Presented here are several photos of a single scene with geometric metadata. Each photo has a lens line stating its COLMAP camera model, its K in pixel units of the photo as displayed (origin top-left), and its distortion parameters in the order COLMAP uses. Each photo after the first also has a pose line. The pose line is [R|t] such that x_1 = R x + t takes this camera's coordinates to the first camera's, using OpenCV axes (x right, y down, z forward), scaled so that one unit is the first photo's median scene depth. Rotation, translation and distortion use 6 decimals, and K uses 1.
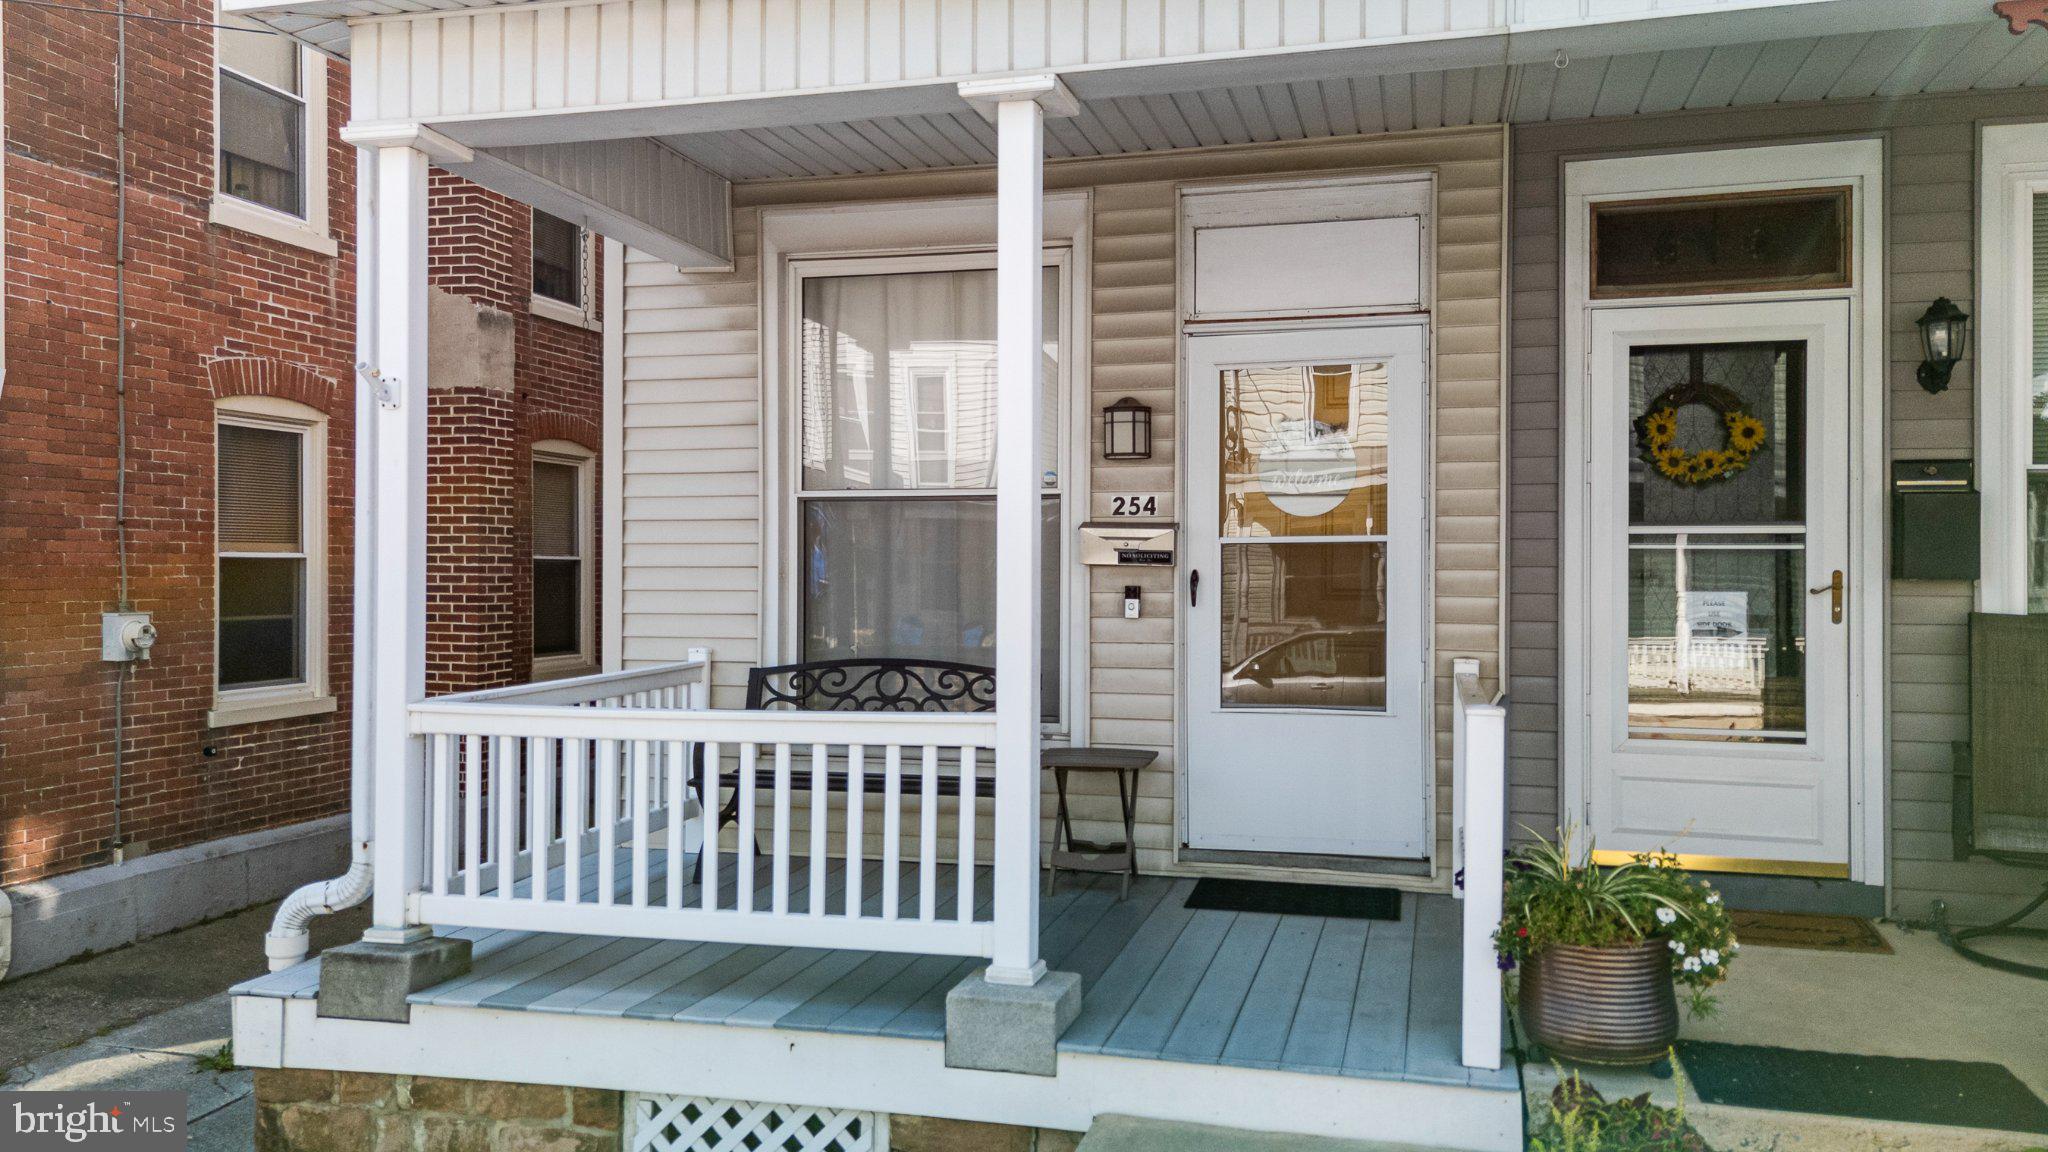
lens RADIAL K [[1485.8, 0, 1024.0], [0, 1485.8, 576.0], [0, 0, 1]] dist [0.058106, -0.001229]
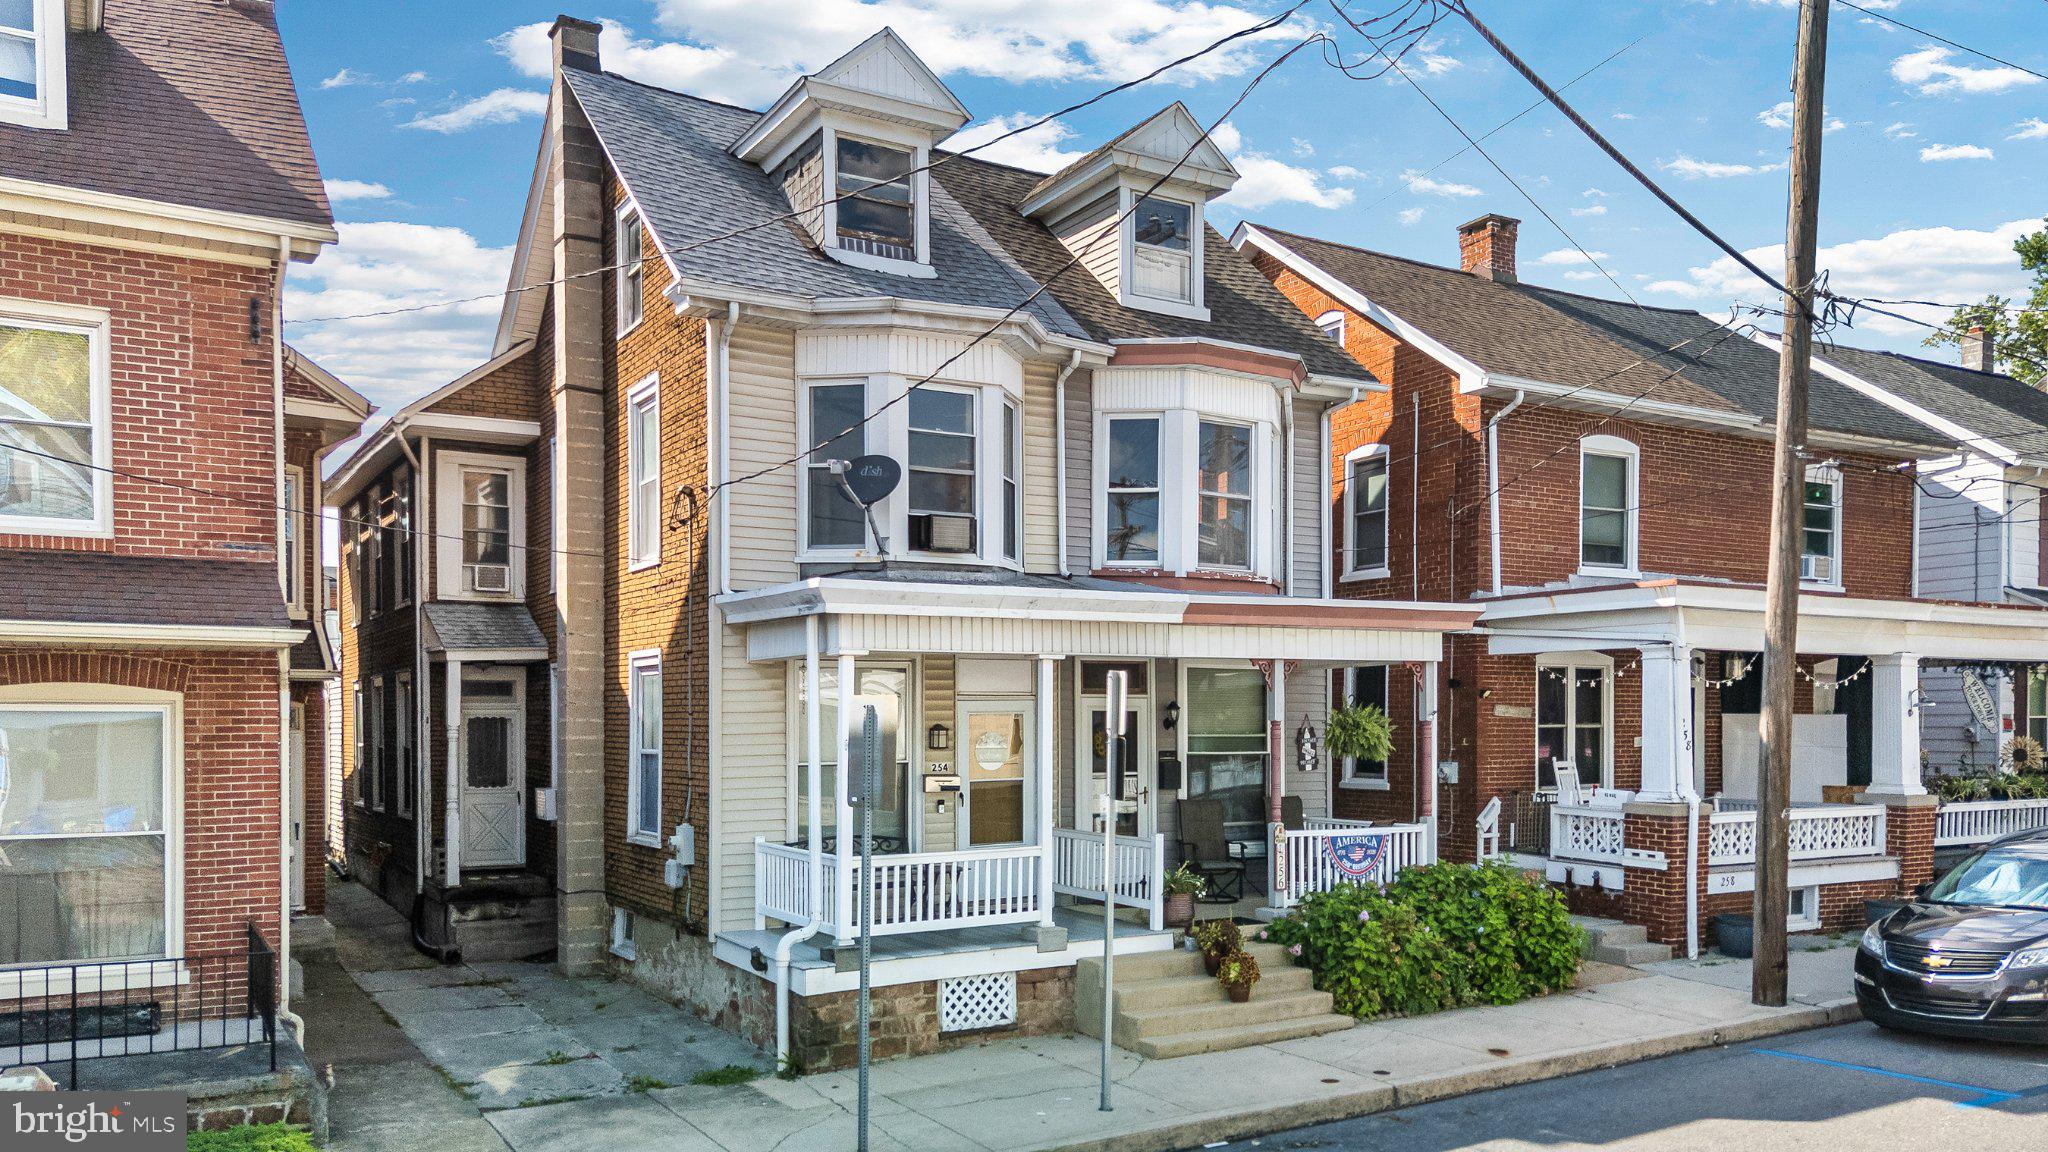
lens RADIAL K [[1485.8, 0, 1024.0], [0, 1485.8, 576.0], [0, 0, 1]] dist [0.058106, -0.001229]
pose [[0.730788, 0.061354, 0.679841, -1.755067], [0.009682, 0.994921, -0.100197, -0.131338], [-0.682535, 0.079805, 0.726482, -1.080304]]
